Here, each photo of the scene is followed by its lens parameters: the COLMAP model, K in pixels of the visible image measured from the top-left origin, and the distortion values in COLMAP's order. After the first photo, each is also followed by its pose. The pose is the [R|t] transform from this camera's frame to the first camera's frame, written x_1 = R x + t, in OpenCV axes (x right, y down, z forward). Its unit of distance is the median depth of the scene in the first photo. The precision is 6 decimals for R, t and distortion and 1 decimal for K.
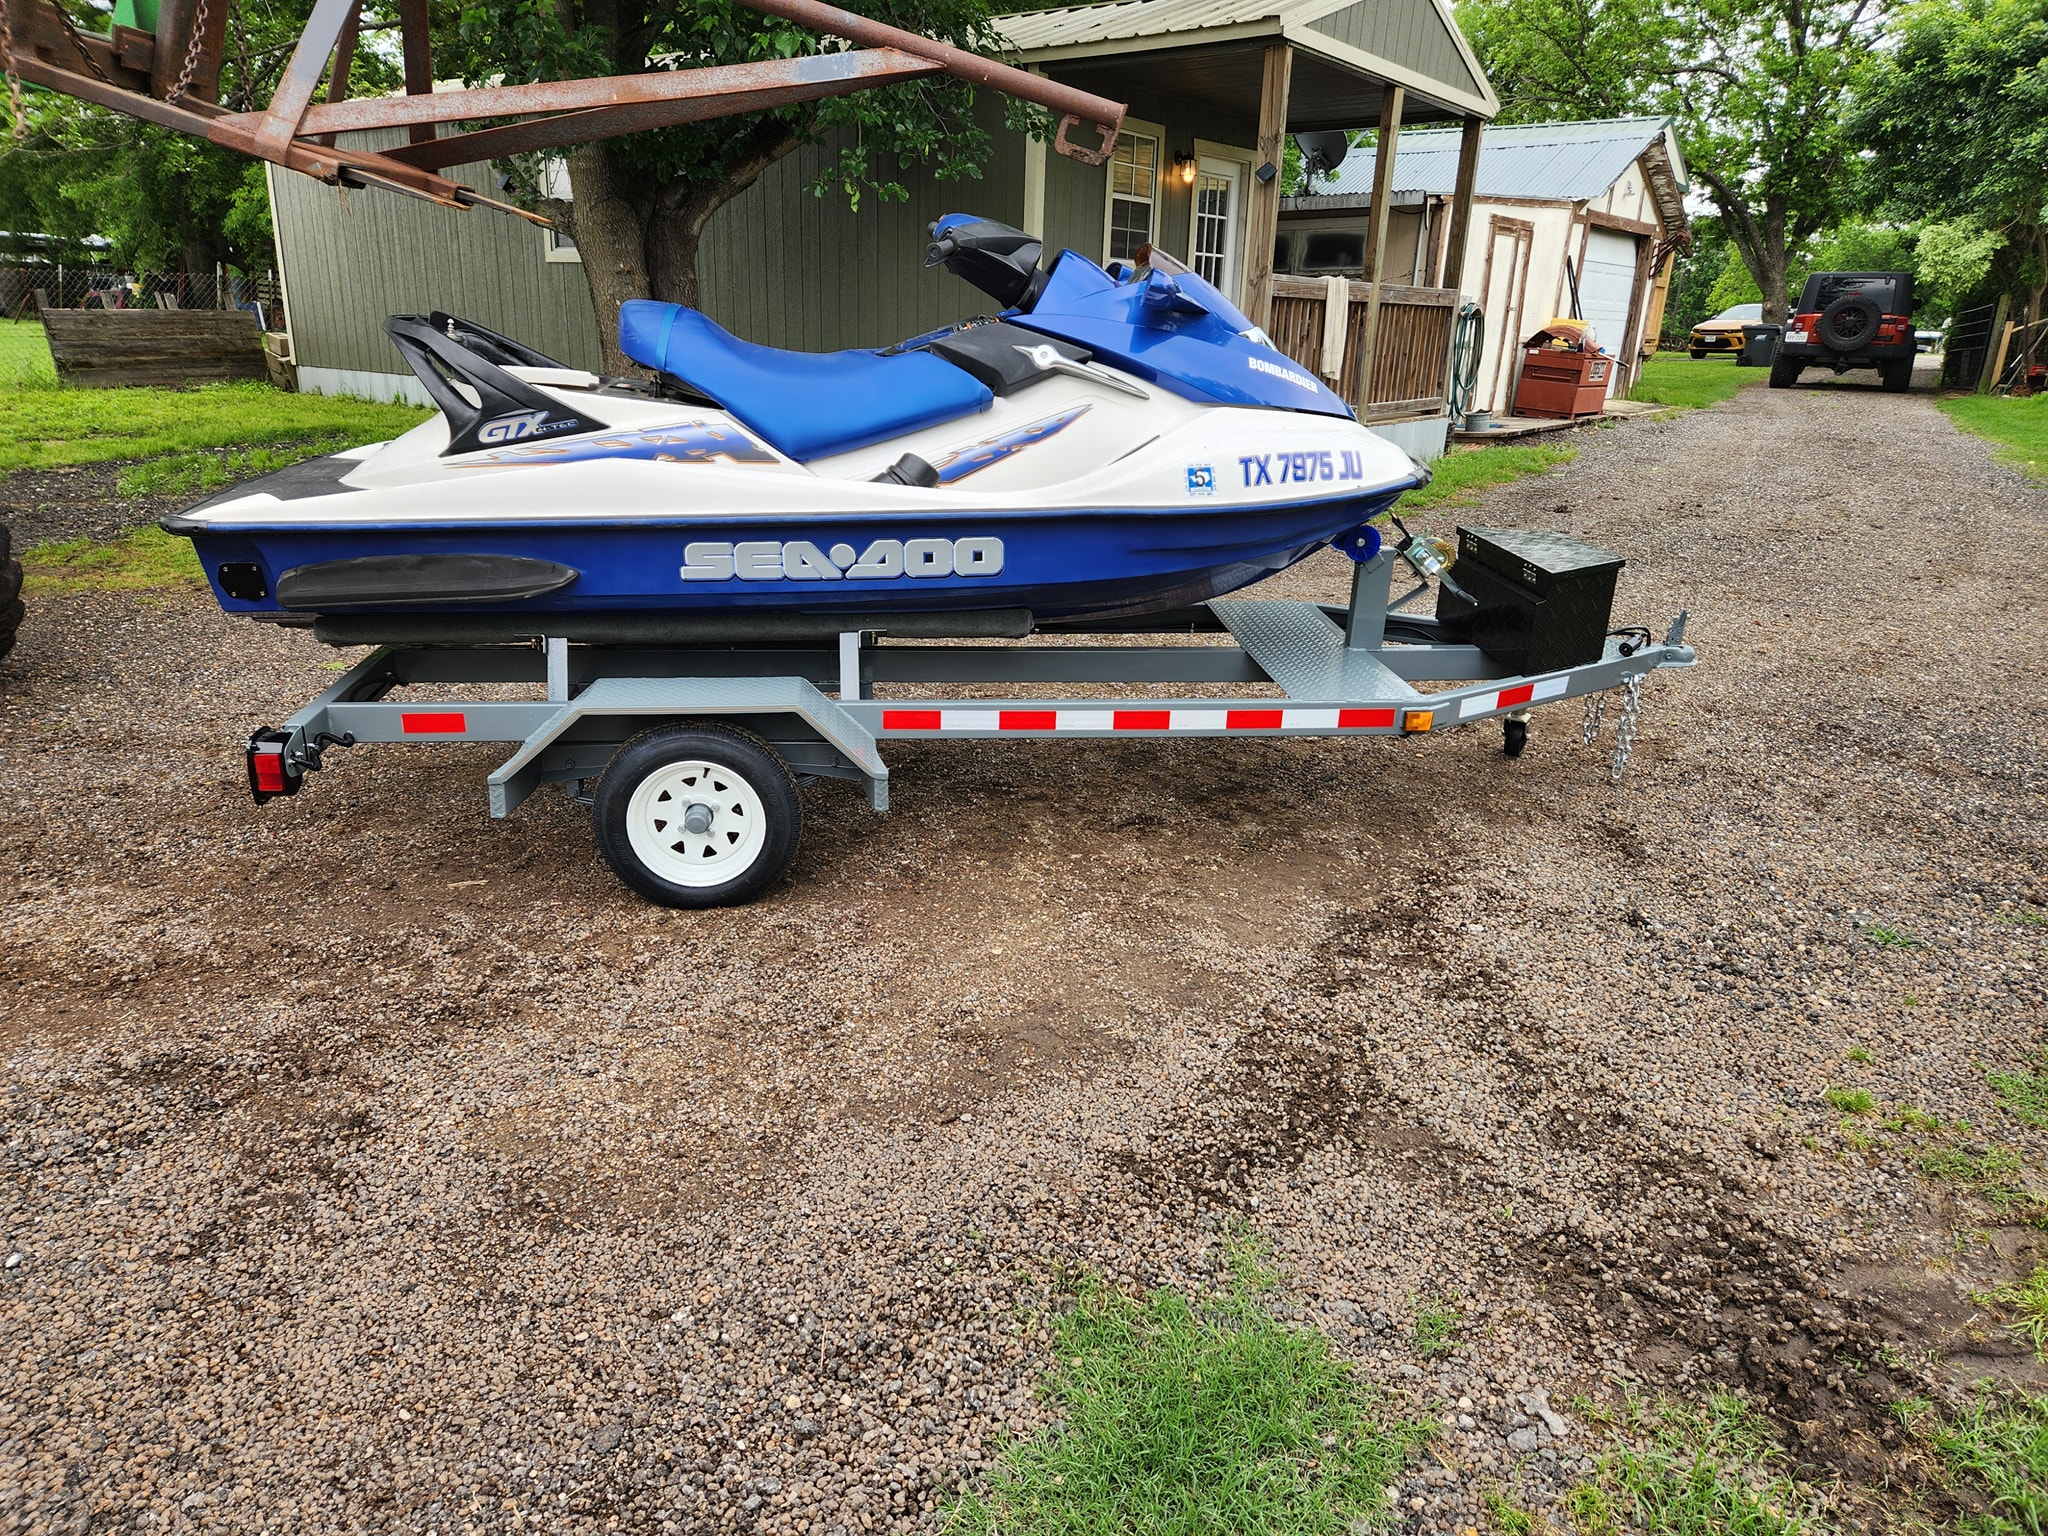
lens RADIAL K [[1554.3, 0, 1024.0], [0, 1554.3, 768.0], [0, 0, 1]] dist [0.104656, -0.122503]
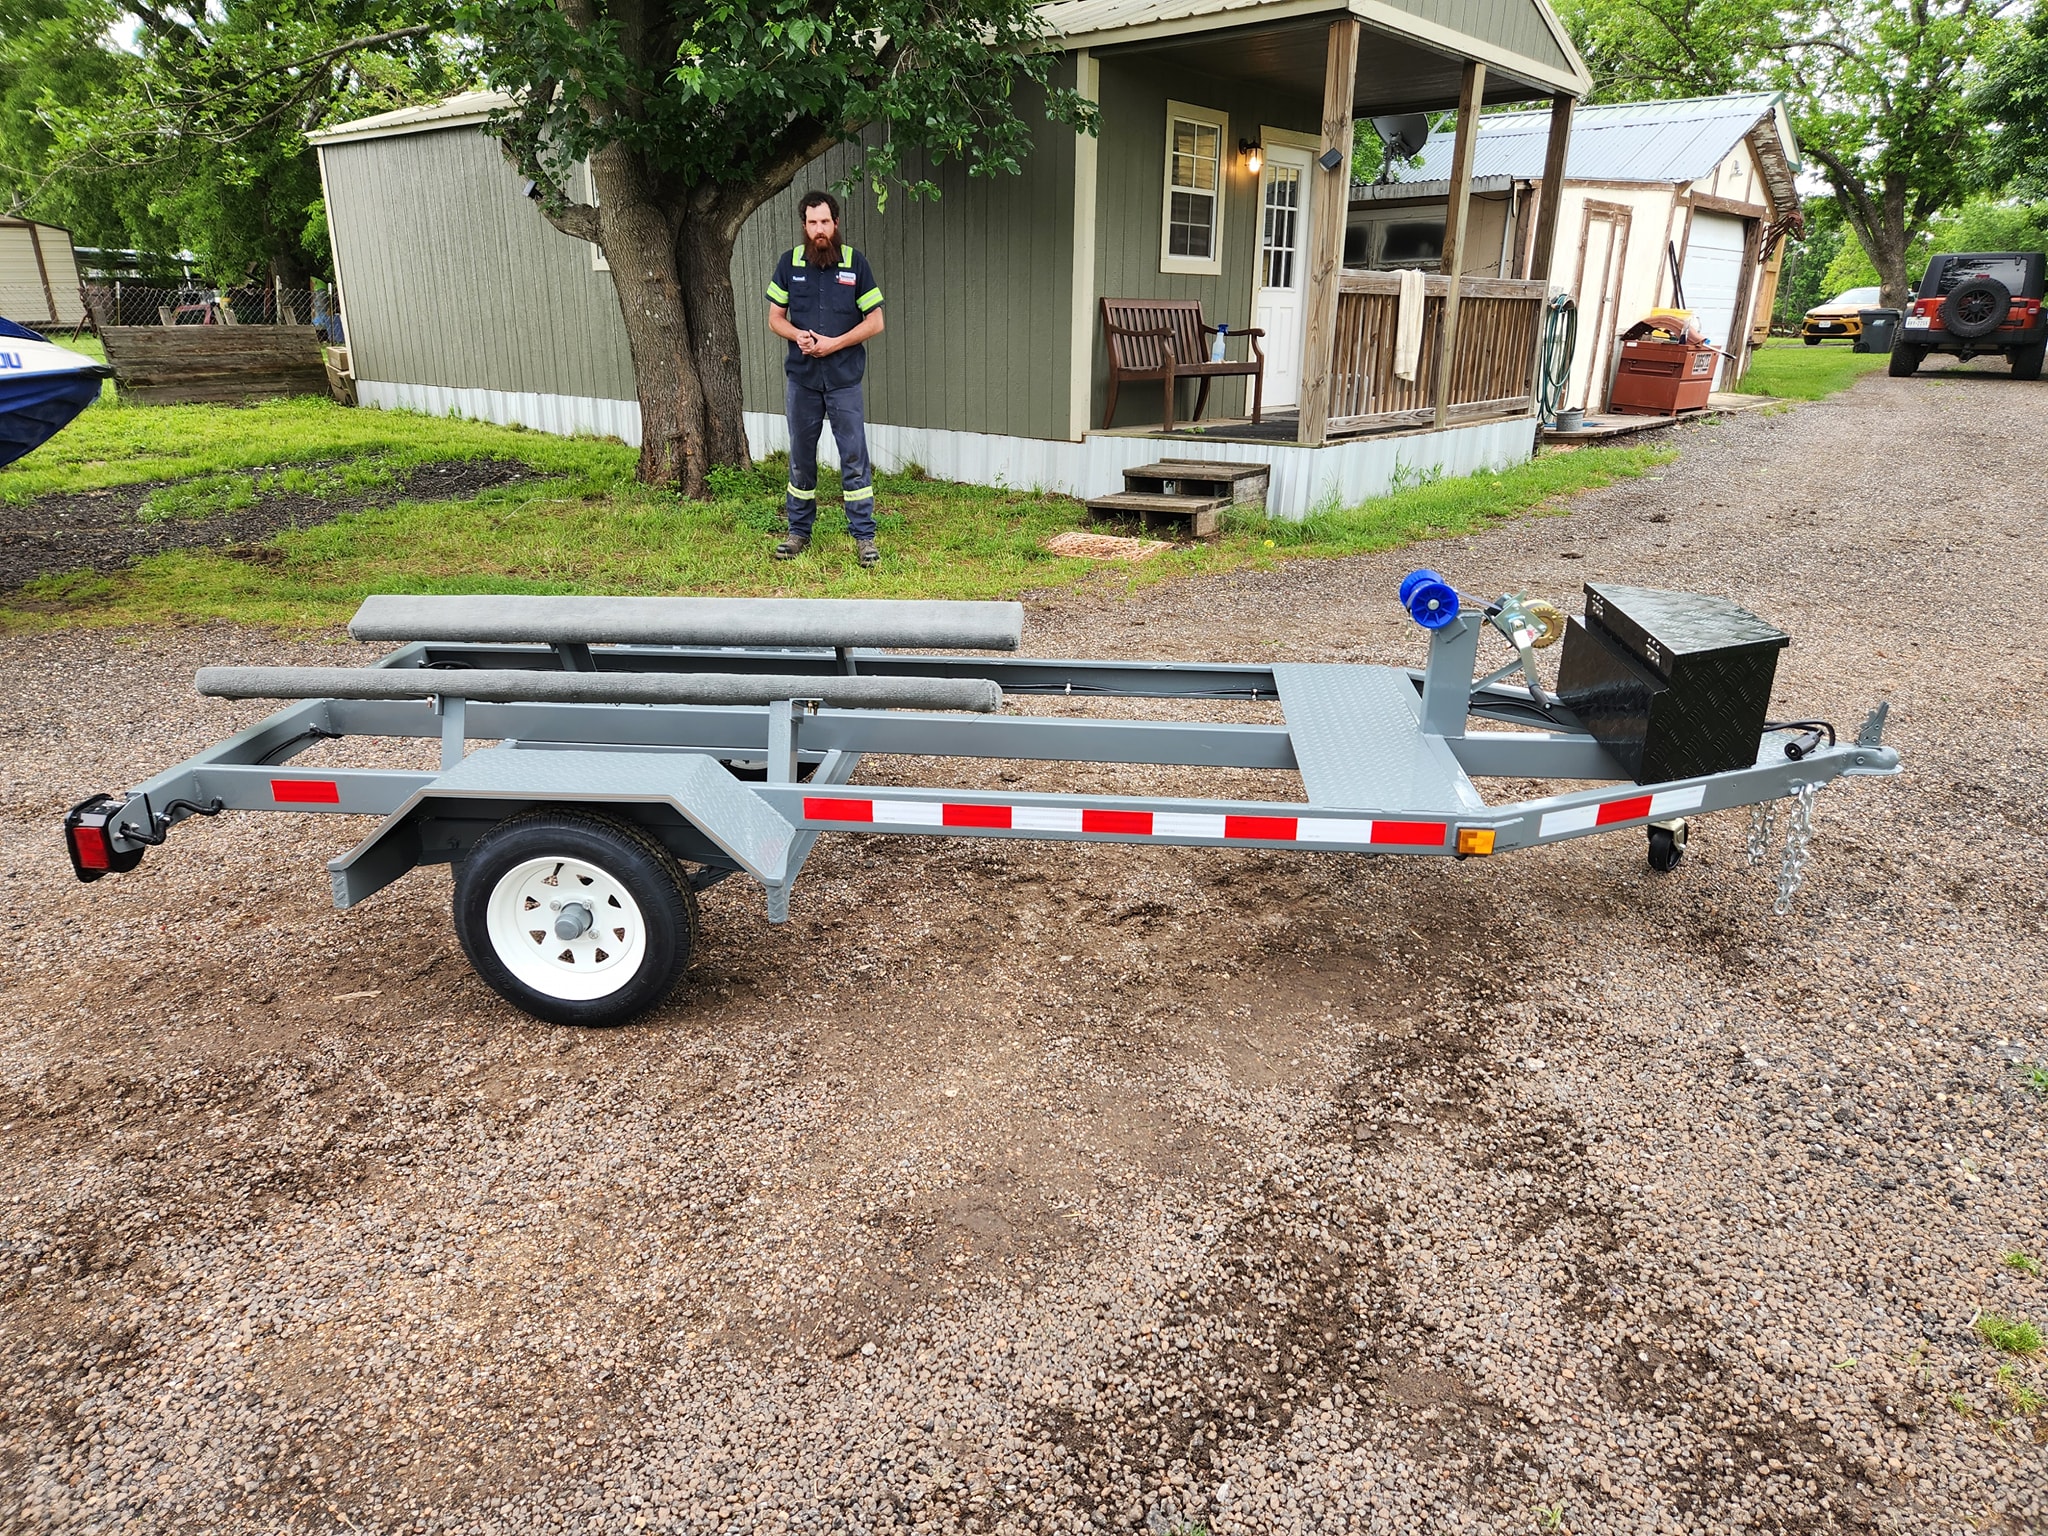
lens RADIAL K [[1554.3, 0, 1024.0], [0, 1554.3, 768.0], [0, 0, 1]] dist [0.104656, -0.122503]
pose [[0.998303, -0.000344, -0.058237, 0.064905], [0.000466, 0.999998, 0.002083, -0.053739], [0.058236, -0.002107, 0.998301, 0.150600]]
